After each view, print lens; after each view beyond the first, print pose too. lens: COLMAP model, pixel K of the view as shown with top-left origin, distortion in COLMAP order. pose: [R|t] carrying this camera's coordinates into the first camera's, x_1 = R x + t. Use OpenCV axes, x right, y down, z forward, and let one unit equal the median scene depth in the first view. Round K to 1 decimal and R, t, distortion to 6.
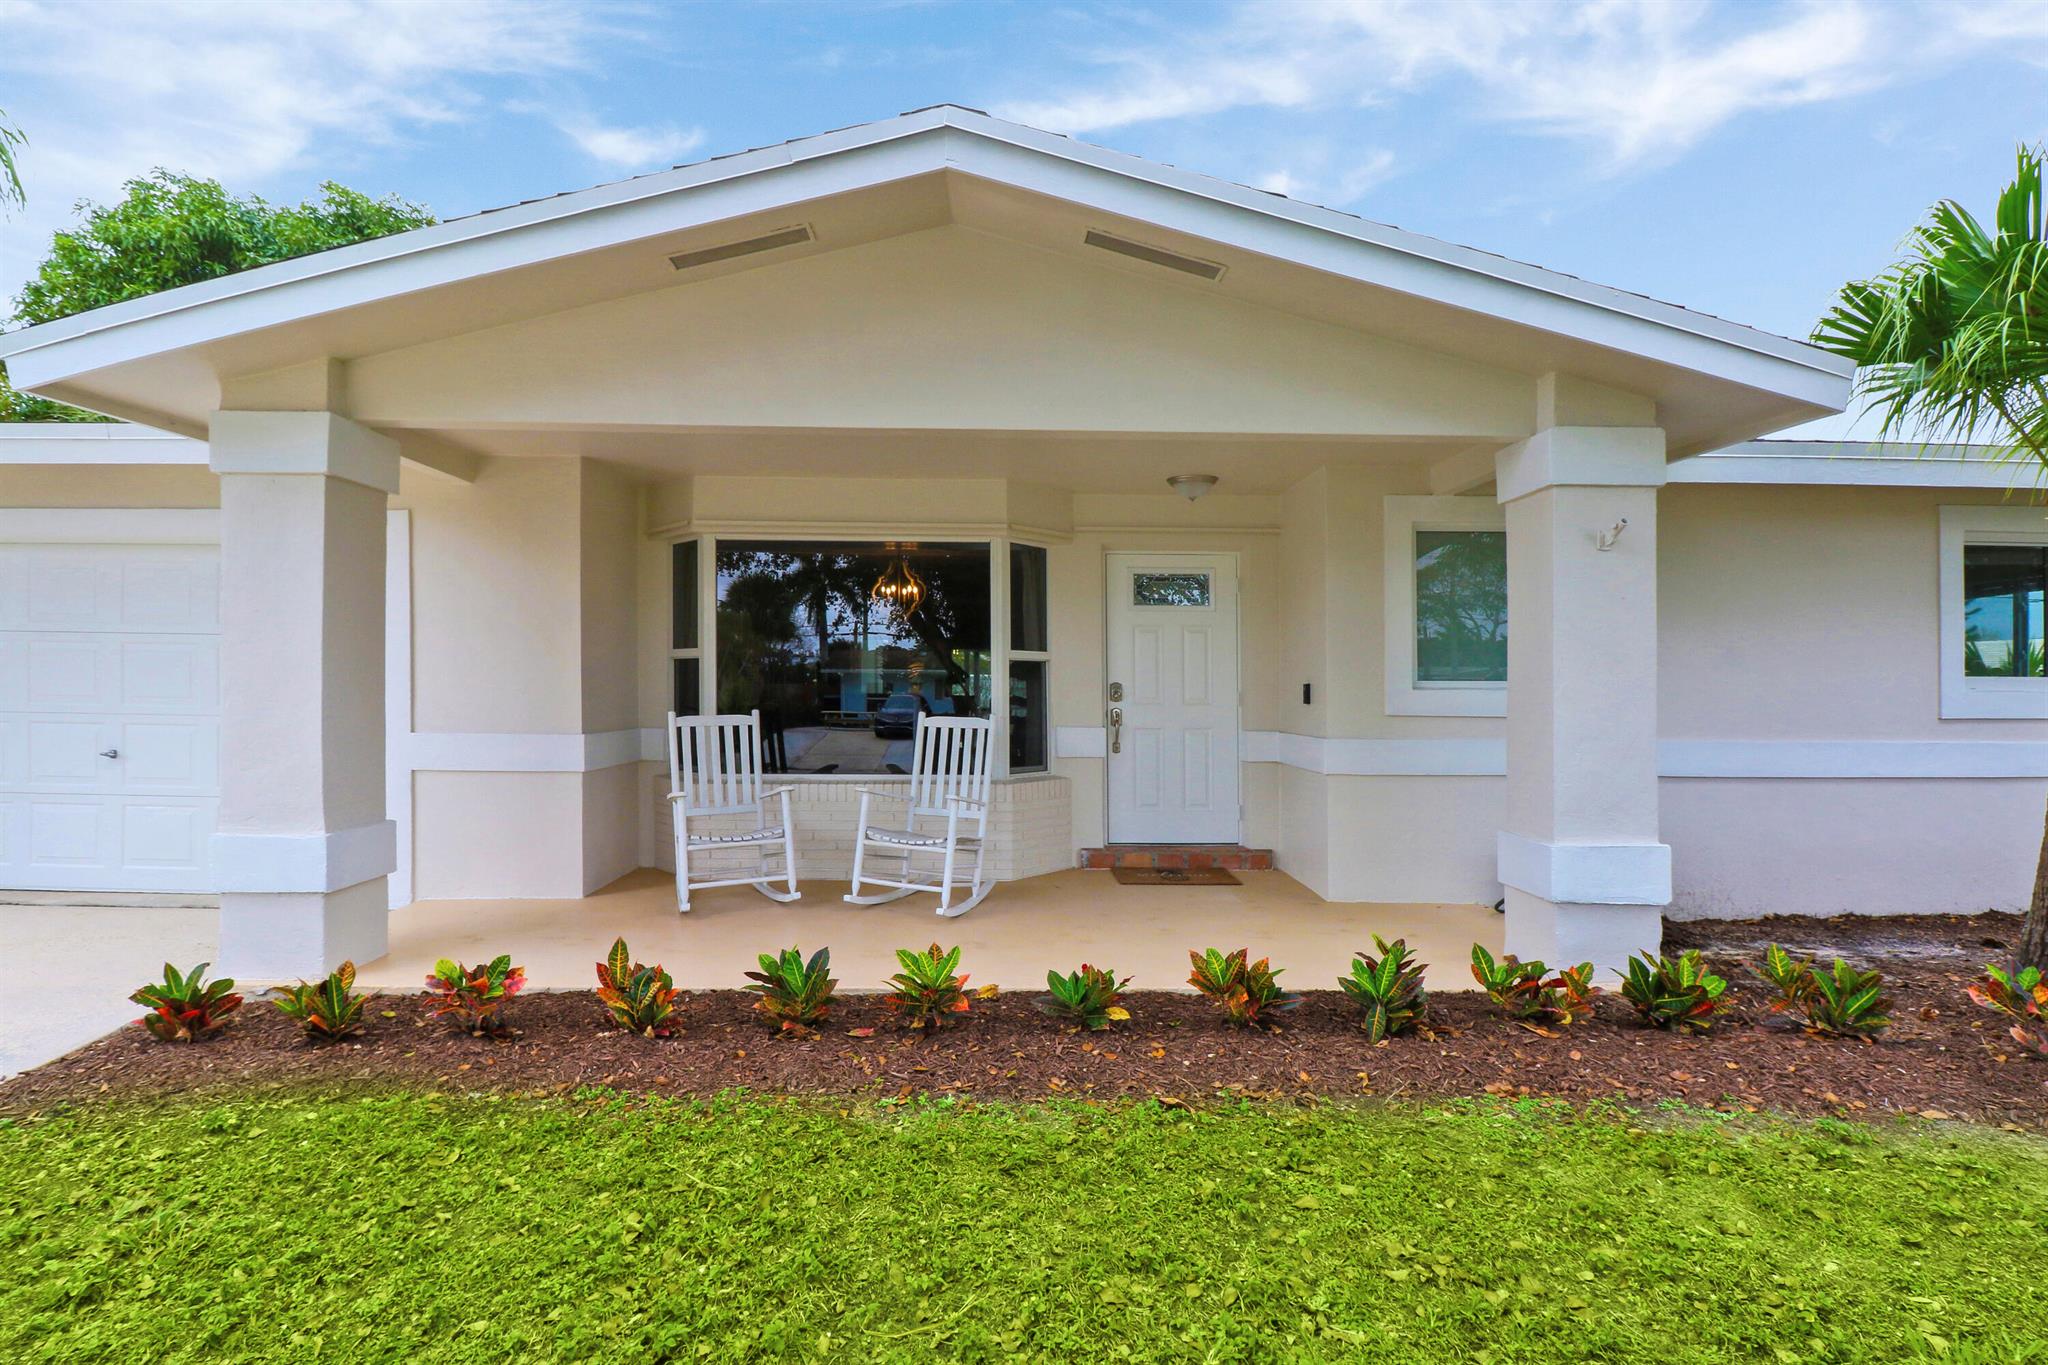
lens RADIAL K [[947.9, 0, 1014.1], [0, 947.9, 676.1], [0, 0, 1]] dist [0.001745, -0.000041]
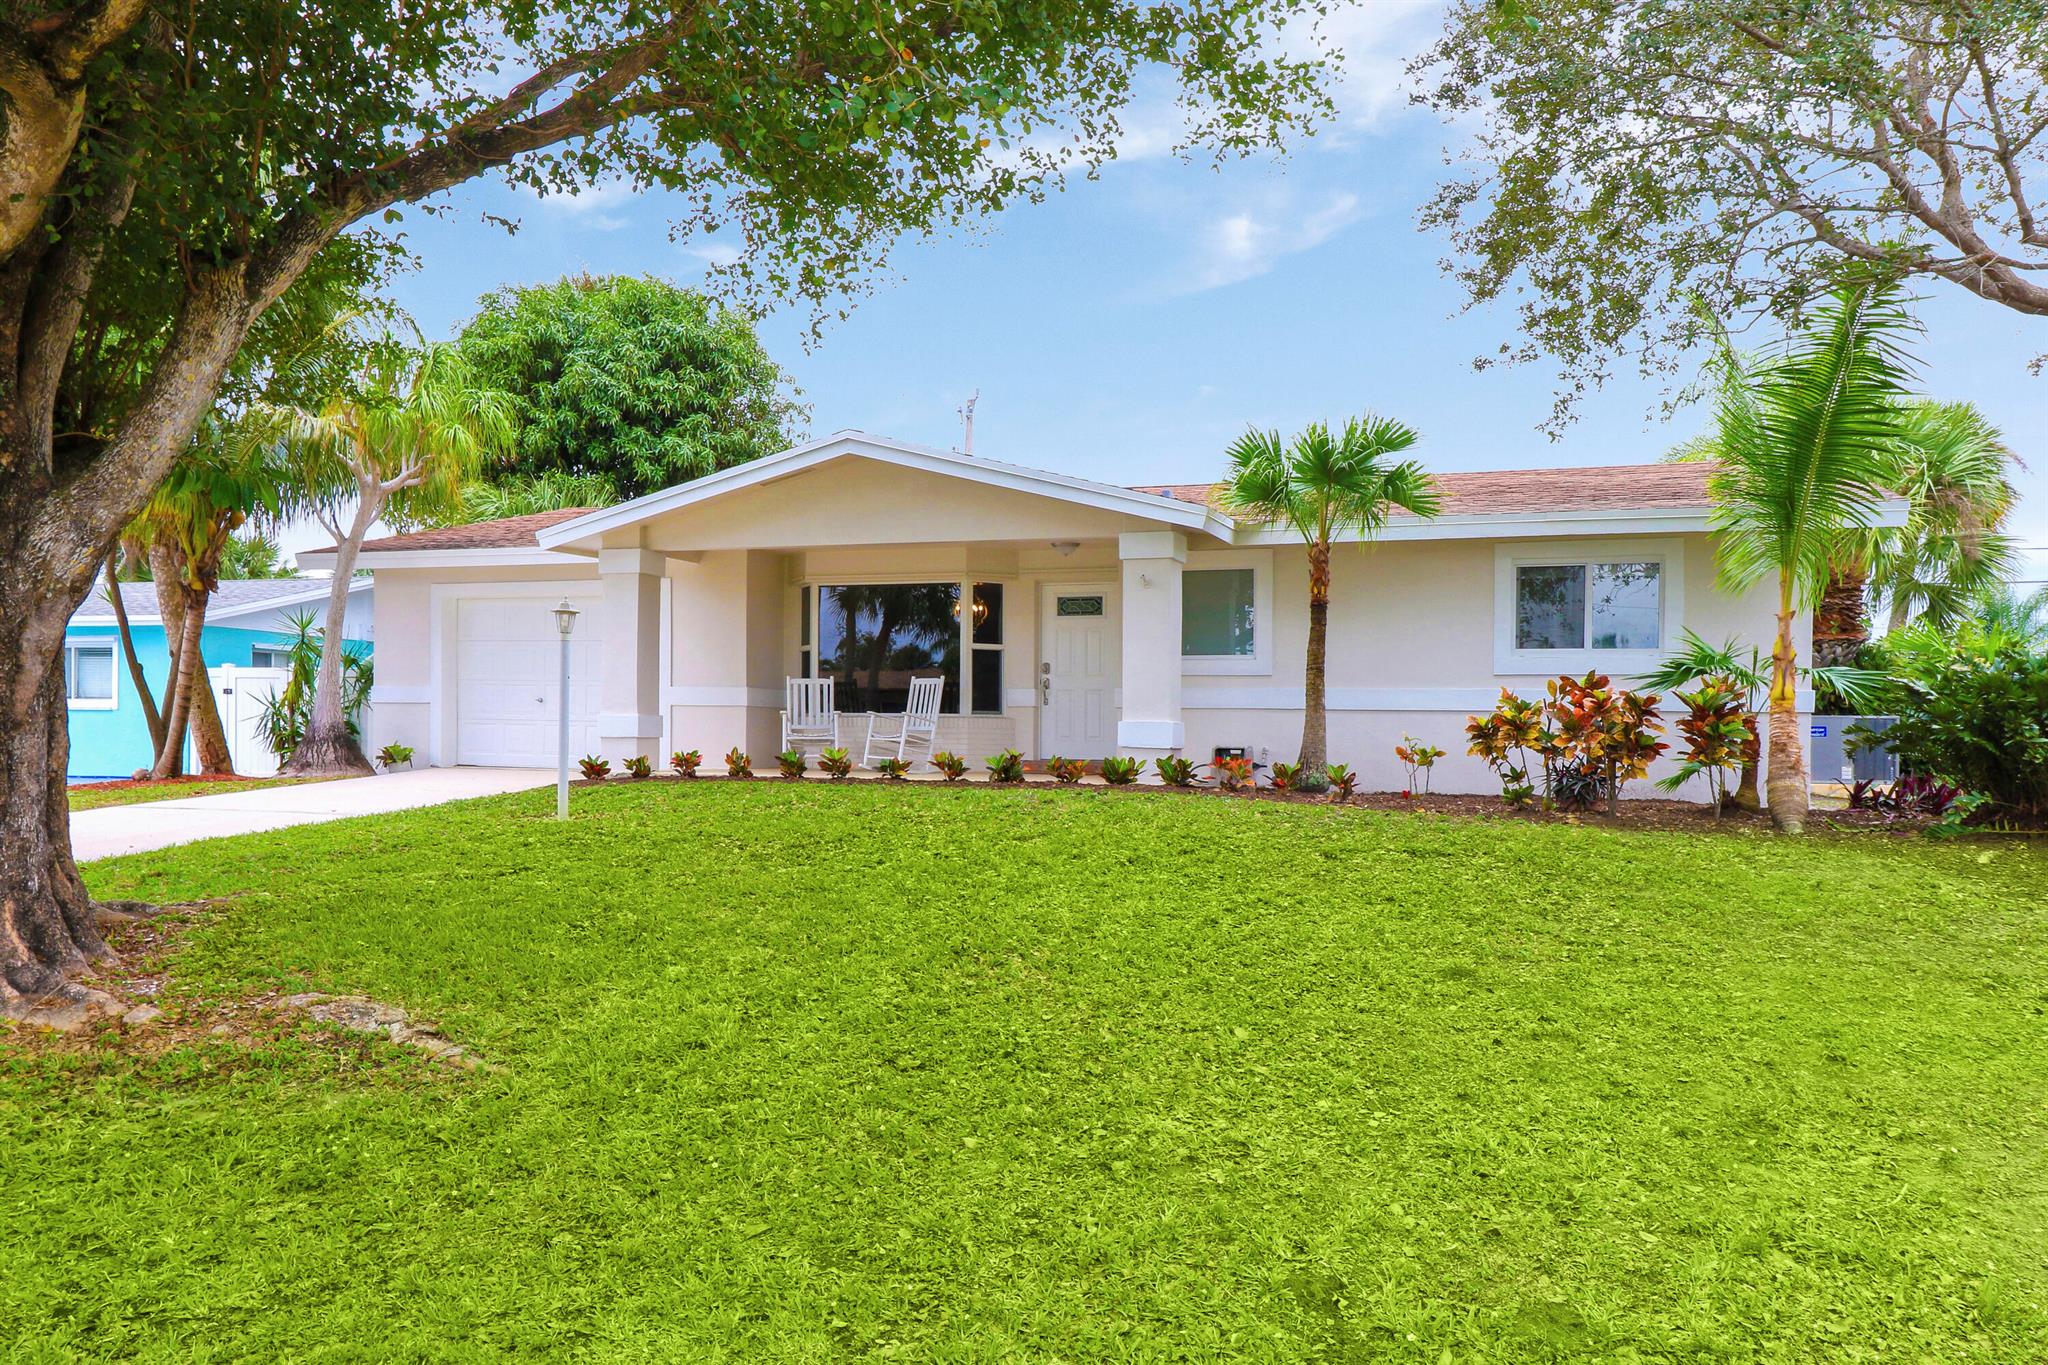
lens RADIAL K [[985.1, 0, 1001.5], [0, 985.1, 692.8], [0, 0, 1]] dist [-0.000151, -0.015668]
pose [[0.967925, -0.002293, -0.251231, 0.545721], [0.000824, 0.999982, -0.005952, 0.081816], [0.251240, 0.005554, 0.967909, -0.812665]]
